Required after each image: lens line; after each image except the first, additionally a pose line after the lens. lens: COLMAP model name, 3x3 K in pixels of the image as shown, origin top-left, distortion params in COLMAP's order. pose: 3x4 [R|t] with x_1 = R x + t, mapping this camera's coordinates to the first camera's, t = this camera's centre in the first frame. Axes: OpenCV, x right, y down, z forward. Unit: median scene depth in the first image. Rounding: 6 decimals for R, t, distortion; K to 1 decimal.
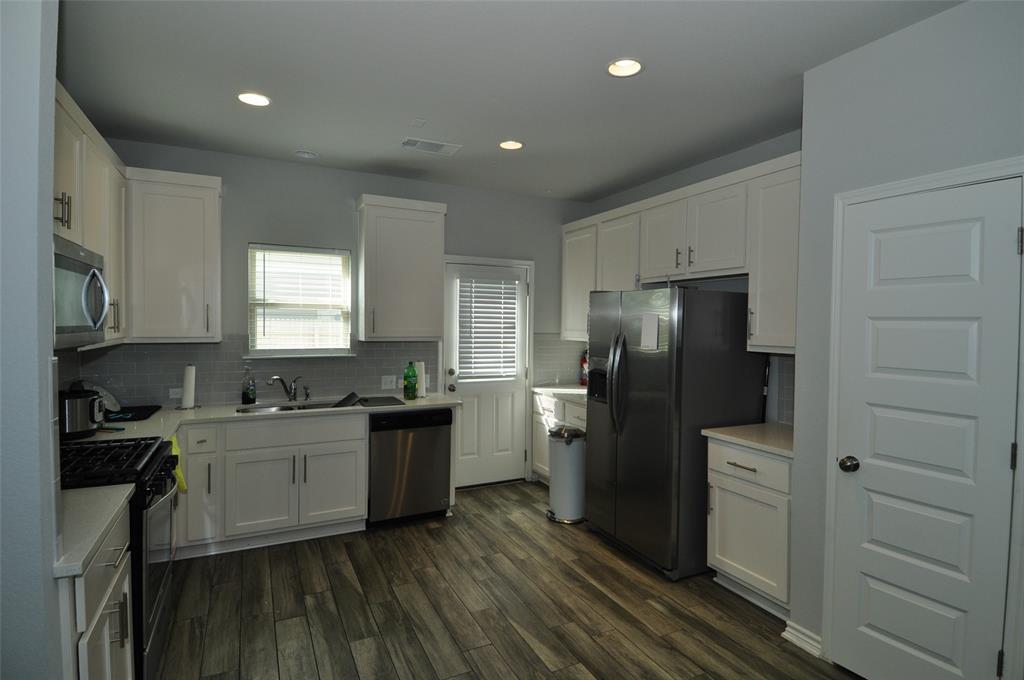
lens RADIAL K [[533.4, 0, 524.8], [0, 533.4, 335.4], [0, 0, 1]] dist [0.051037, -0.055459]
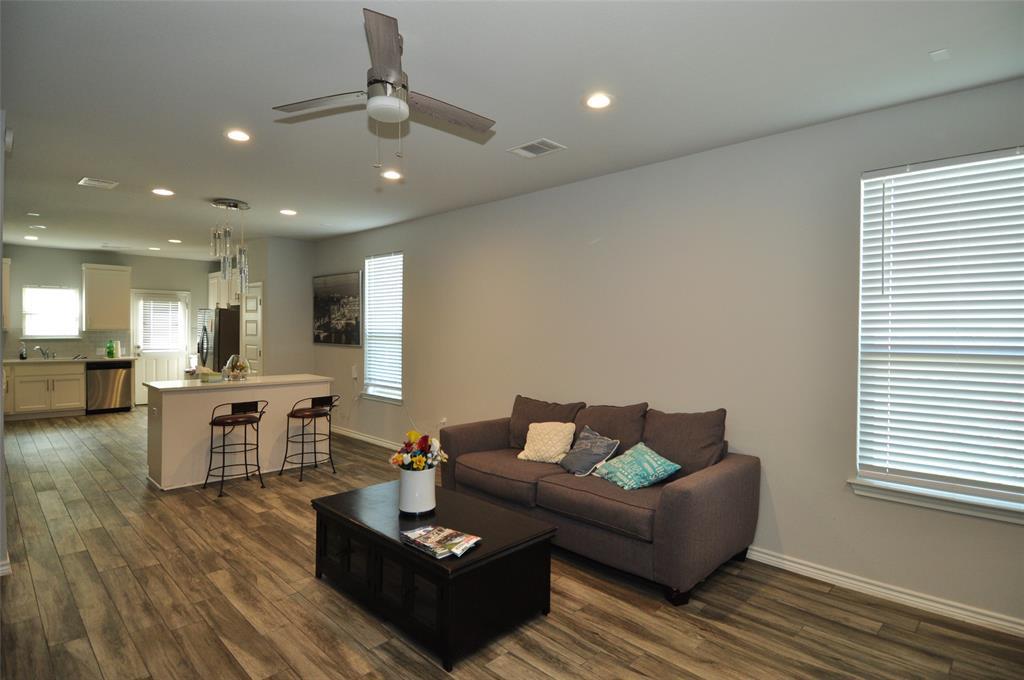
lens RADIAL K [[533.4, 0, 524.8], [0, 533.4, 335.4], [0, 0, 1]] dist [0.051037, -0.055459]
pose [[0.943837, -0.009476, 0.330274, 0.653316], [0.012045, 0.999911, -0.005732, 0.062507], [-0.330191, 0.009388, 0.943868, -1.622143]]
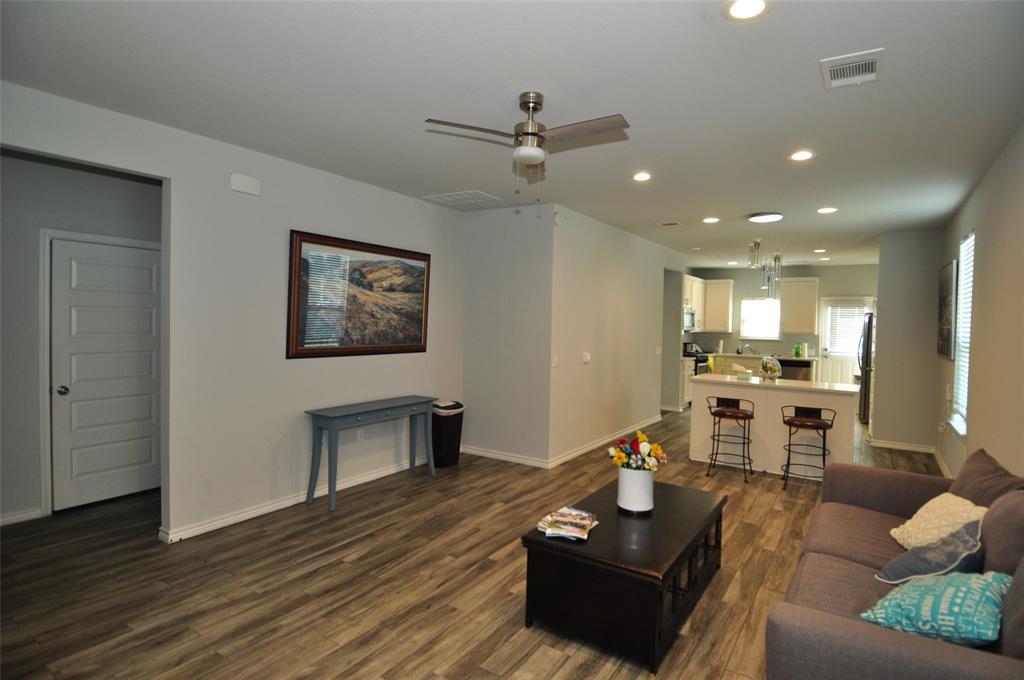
lens RADIAL K [[533.4, 0, 524.8], [0, 533.4, 335.4], [0, 0, 1]] dist [0.051037, -0.055459]
pose [[0.509051, 0.019891, -0.860506, 1.321705], [-0.035248, 0.999376, 0.002249, 0.056588], [0.860014, 0.029187, 0.509435, -1.401199]]
